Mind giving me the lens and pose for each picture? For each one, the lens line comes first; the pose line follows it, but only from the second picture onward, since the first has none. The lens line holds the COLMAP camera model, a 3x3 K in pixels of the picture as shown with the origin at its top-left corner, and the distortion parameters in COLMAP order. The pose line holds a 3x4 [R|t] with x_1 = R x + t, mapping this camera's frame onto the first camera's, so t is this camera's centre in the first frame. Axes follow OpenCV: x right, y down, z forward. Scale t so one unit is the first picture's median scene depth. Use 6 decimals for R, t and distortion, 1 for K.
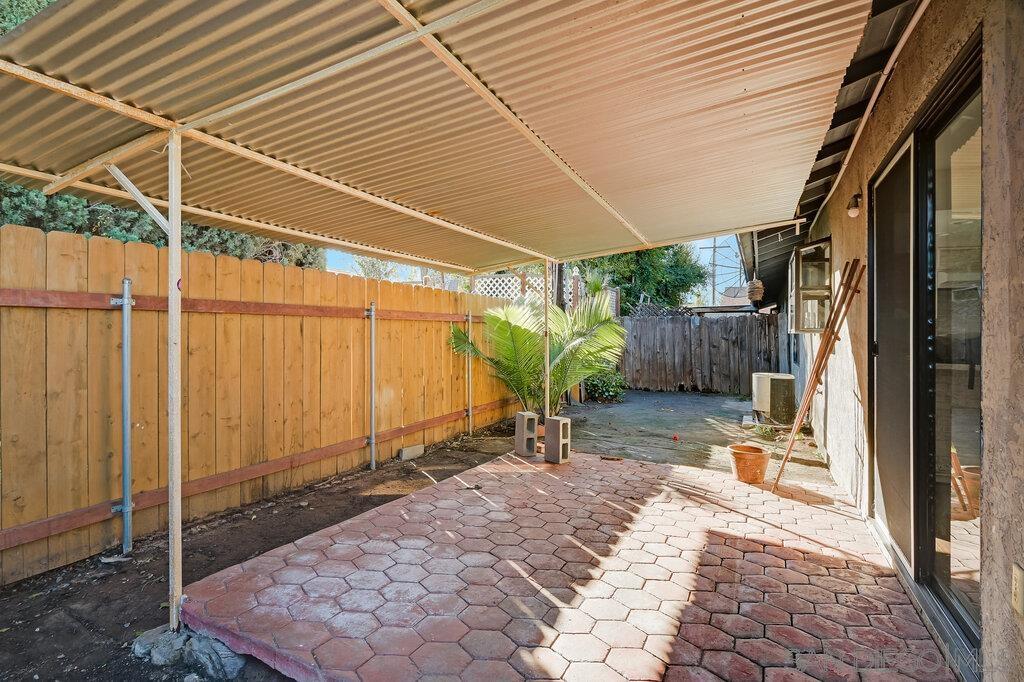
lens RADIAL K [[508.3, 0, 514.8], [0, 508.3, 339.4], [0, 0, 1]] dist [0.026334, -0.002759]
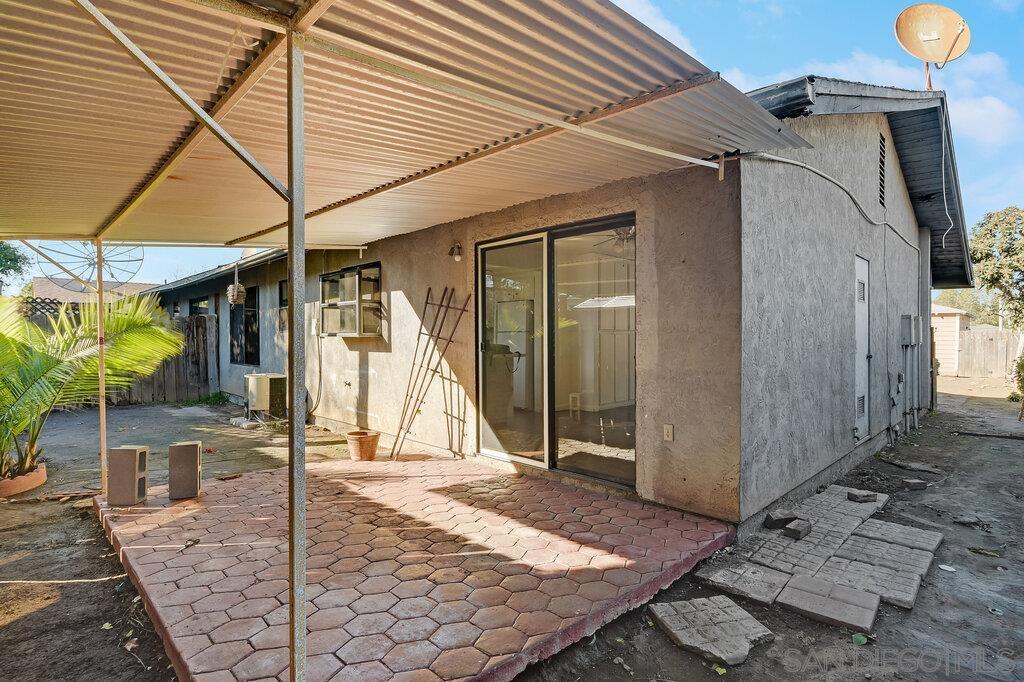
lens RADIAL K [[508.3, 0, 514.3], [0, 508.3, 341.6], [0, 0, 1]] dist [0.026334, -0.002759]
pose [[0.334004, -0.005590, 0.942555, -0.713746], [0.003157, 0.999983, 0.004812, -0.009987], [-0.942566, 0.001369, 0.334016, 0.331552]]
